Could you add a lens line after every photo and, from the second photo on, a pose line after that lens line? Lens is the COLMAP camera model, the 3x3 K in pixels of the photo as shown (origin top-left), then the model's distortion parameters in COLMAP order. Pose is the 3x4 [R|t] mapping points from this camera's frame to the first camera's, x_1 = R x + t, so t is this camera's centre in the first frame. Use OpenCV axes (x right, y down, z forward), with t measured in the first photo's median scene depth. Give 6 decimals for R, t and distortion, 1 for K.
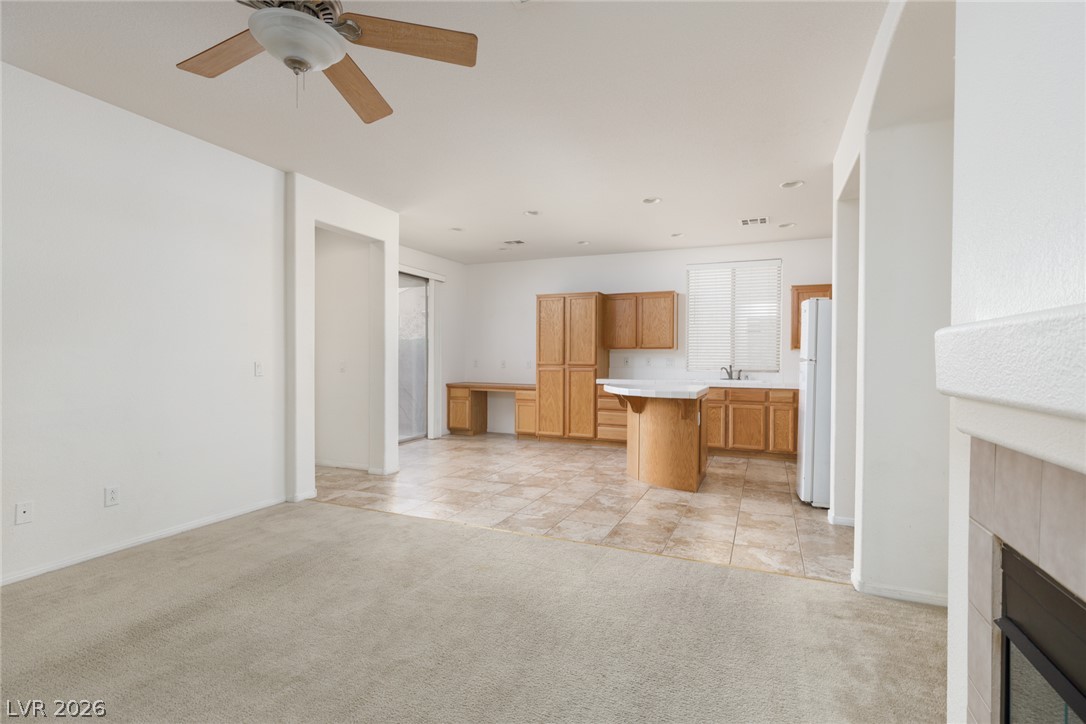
lens RADIAL K [[515.5, 0, 543.0], [0, 515.5, 362.0], [0, 0, 1]] dist [0.002322, 0.000682]
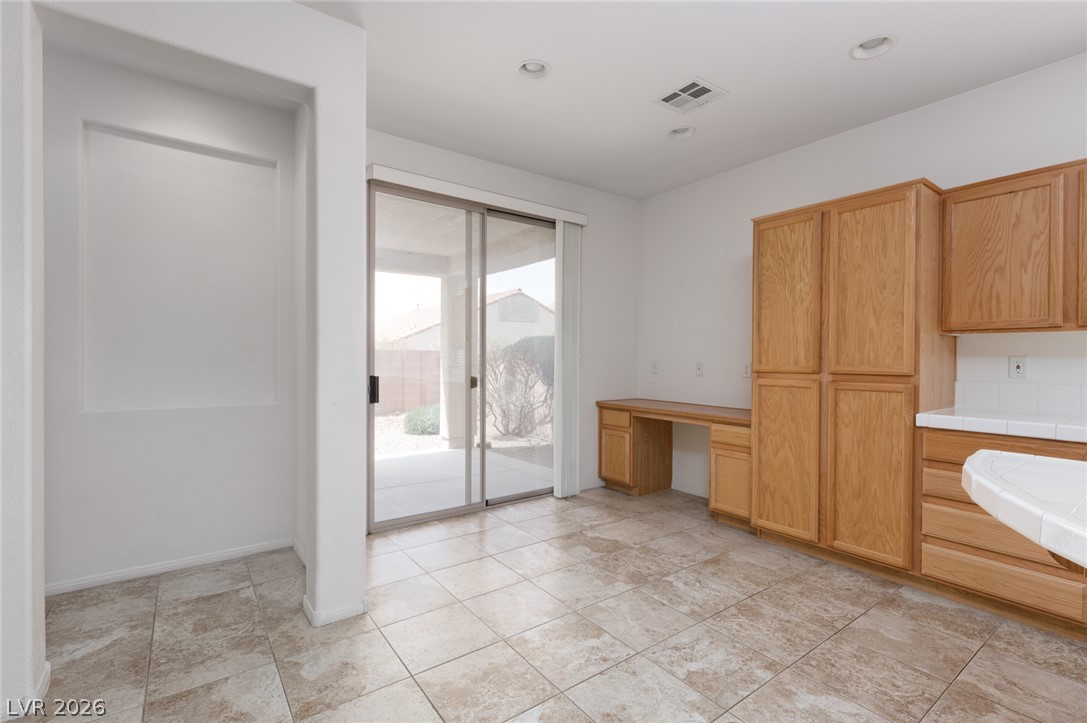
lens RADIAL K [[492.0, 0, 543.5], [0, 492.0, 361.5], [0, 0, 1]] dist [0.003610, 0.000049]
pose [[0.861826, 0.002518, -0.507198, 0.051094], [-0.003435, 0.999994, -0.000873, -0.003184], [0.507193, 0.002494, 0.861829, 0.550457]]
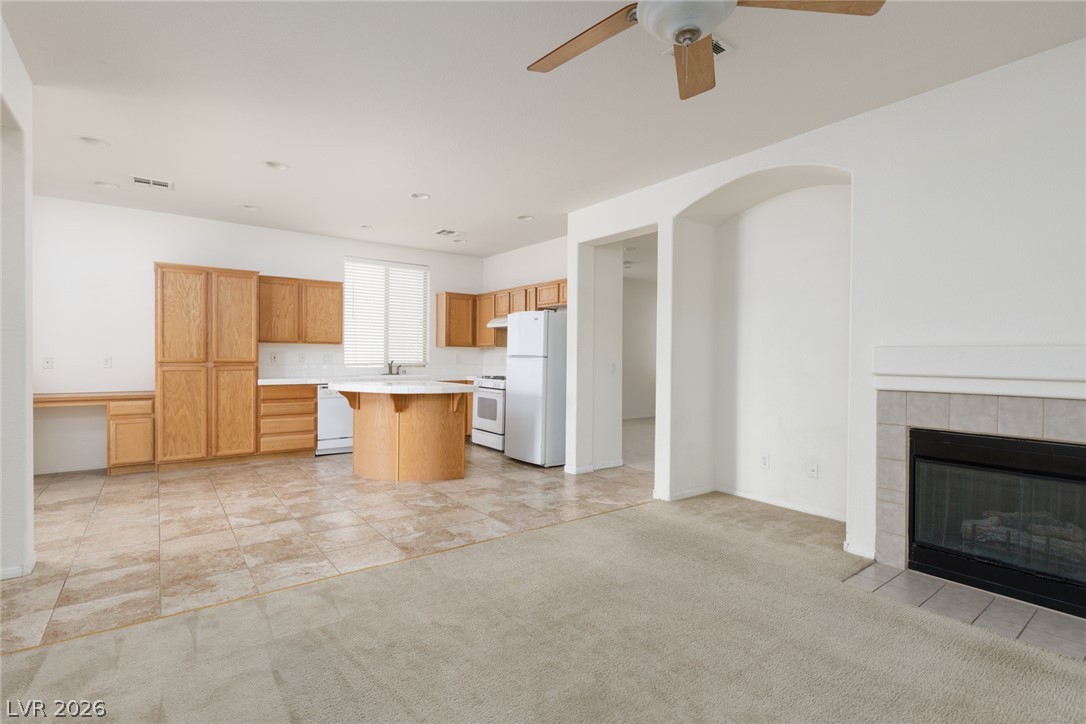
lens RADIAL K [[515.5, 0, 543.0], [0, 515.5, 362.0], [0, 0, 1]] dist [0.002322, 0.000682]
pose [[0.497204, -0.010199, 0.867574, -0.374001], [0.000040, 0.999931, 0.011732, -0.003845], [-0.867634, -0.005799, 0.497170, 0.206901]]
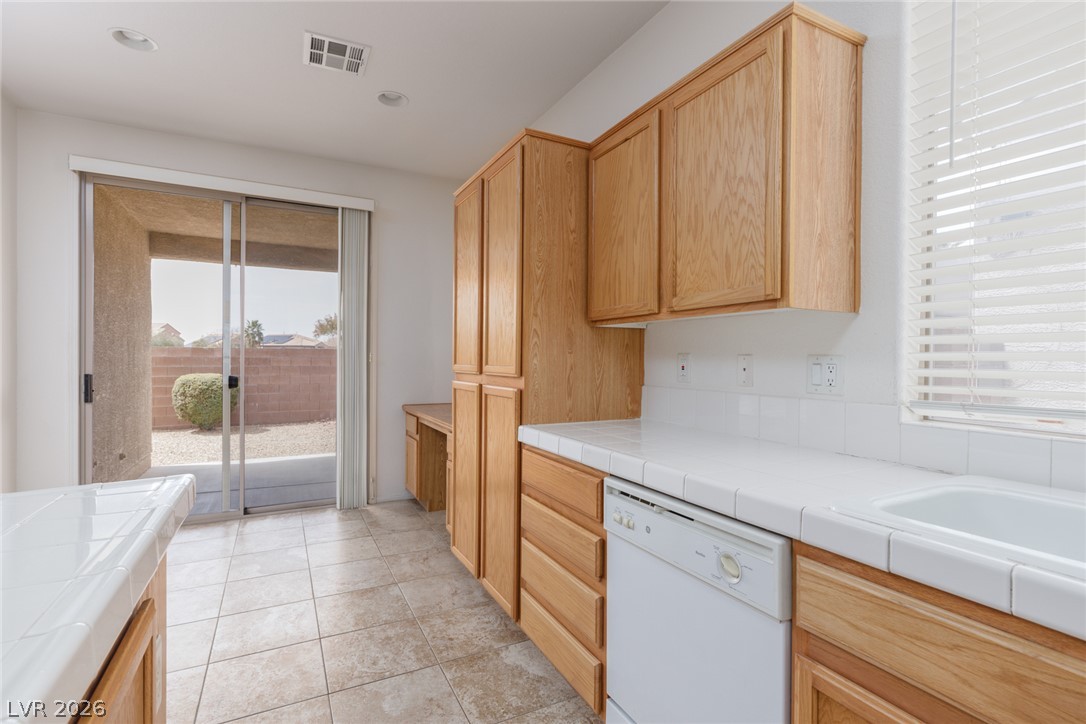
lens RADIAL K [[515.5, 0, 543.0], [0, 515.5, 362.0], [0, 0, 1]] dist [0.002322, 0.000682]
pose [[0.772438, 0.005241, -0.635068, 0.299451], [-0.007528, 0.999971, -0.000905, -0.003169], [0.635045, 0.005480, 0.772455, 0.772040]]
